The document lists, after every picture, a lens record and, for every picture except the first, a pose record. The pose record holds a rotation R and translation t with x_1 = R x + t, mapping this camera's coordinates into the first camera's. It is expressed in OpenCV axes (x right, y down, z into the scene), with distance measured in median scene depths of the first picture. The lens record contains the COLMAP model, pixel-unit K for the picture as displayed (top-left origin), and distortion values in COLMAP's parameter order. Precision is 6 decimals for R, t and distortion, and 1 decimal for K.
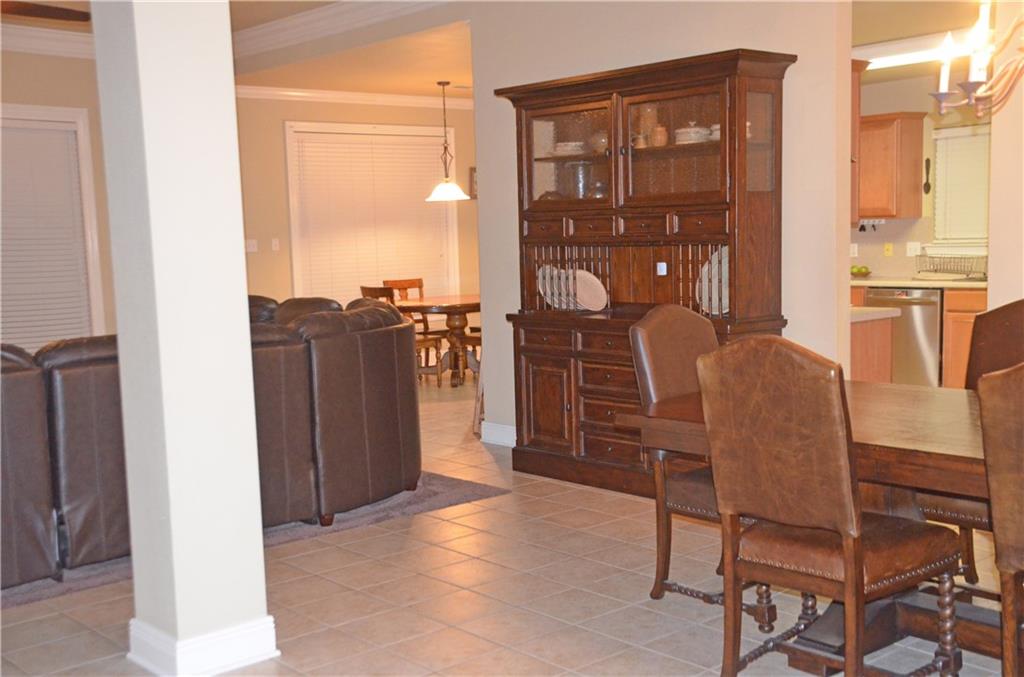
lens RADIAL K [[1188.7, 0, 517.2], [0, 1188.7, 345.1], [0, 0, 1]] dist [0.092798, 0.000000]
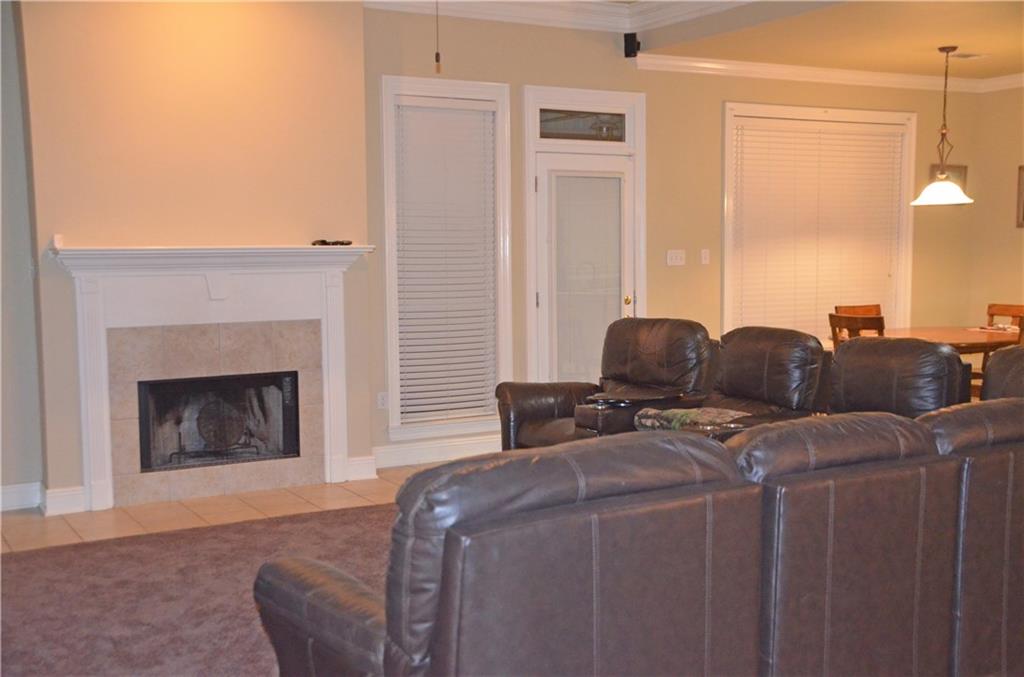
lens RADIAL K [[1188.7, 0, 508.9], [0, 1188.7, 339.9], [0, 0, 1]] dist [0.092798, 0.000000]
pose [[0.980045, 0.042928, -0.194083, -0.174528], [-0.046213, 0.998854, -0.012429, -0.013702], [0.193328, 0.021150, 0.980906, 0.199733]]
